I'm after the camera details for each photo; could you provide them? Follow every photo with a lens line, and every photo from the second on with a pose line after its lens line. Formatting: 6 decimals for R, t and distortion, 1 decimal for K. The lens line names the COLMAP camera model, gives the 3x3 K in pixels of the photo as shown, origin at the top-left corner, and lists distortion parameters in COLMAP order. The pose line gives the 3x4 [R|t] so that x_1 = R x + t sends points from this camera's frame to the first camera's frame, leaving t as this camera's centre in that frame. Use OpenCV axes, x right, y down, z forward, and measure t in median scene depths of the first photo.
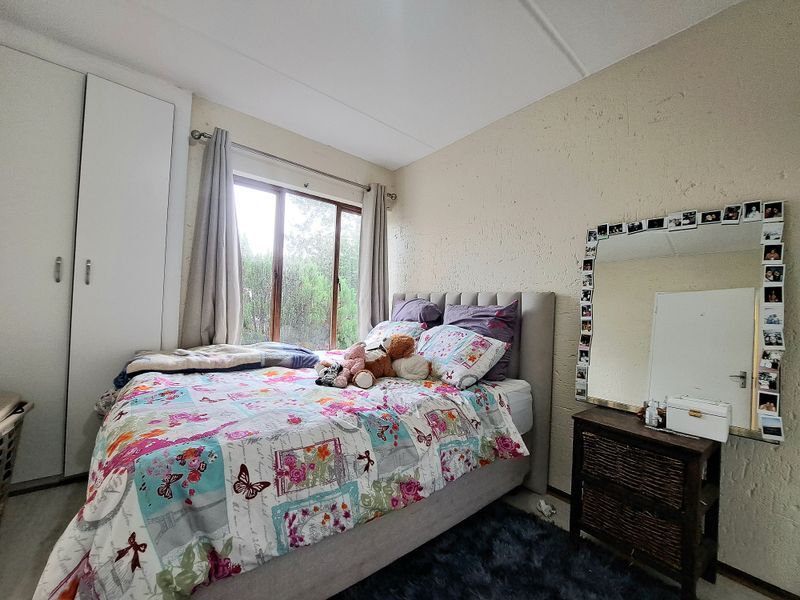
lens RADIAL K [[317.8, 0, 391.7], [0, 317.8, 302.2], [0, 0, 1]] dist [-0.020870, -0.000089]
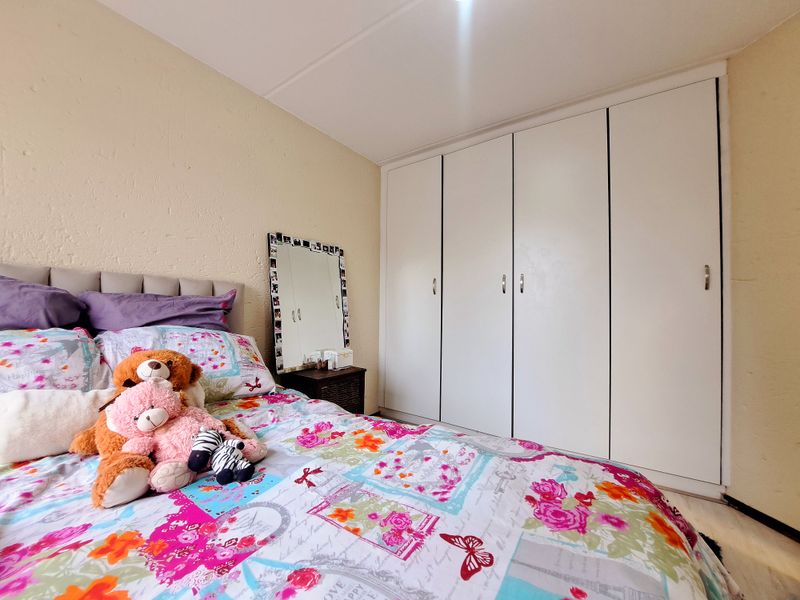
lens RADIAL K [[317.8, 0, 391.7], [0, 317.8, 302.2], [0, 0, 1]] dist [-0.020870, -0.000089]
pose [[-0.272853, -0.023182, 0.961776, -0.753306], [-0.040857, 0.999087, 0.012490, -0.002452], [-0.961188, -0.035887, -0.273551, 0.993114]]
